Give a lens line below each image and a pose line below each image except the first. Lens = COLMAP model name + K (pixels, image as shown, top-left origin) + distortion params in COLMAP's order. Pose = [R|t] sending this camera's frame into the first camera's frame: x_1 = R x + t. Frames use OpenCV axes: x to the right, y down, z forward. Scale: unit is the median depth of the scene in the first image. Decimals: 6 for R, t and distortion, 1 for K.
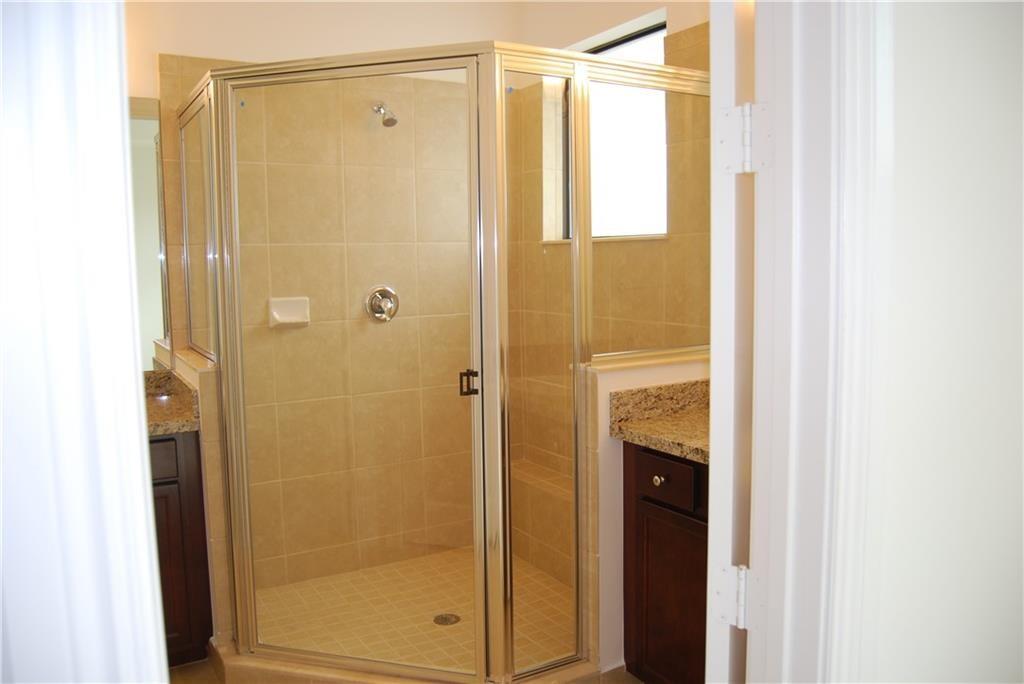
lens RADIAL K [[796.0, 0, 515.3], [0, 796.0, 341.9], [0, 0, 1]] dist [-0.100213, 0.042877]
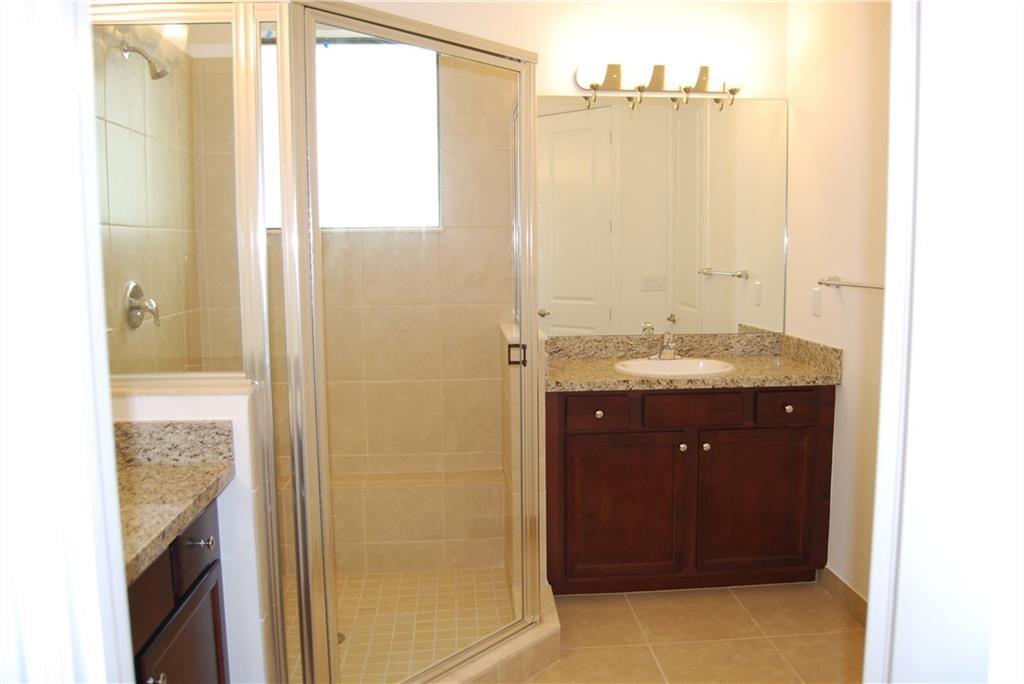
lens RADIAL K [[796.0, 0, 515.3], [0, 796.0, 341.9], [0, 0, 1]] dist [-0.100213, 0.042877]
pose [[0.463522, -0.062724, 0.883862, -1.012825], [0.088325, 0.995794, 0.024347, 0.011615], [-0.881672, 0.066781, 0.467113, 0.489144]]
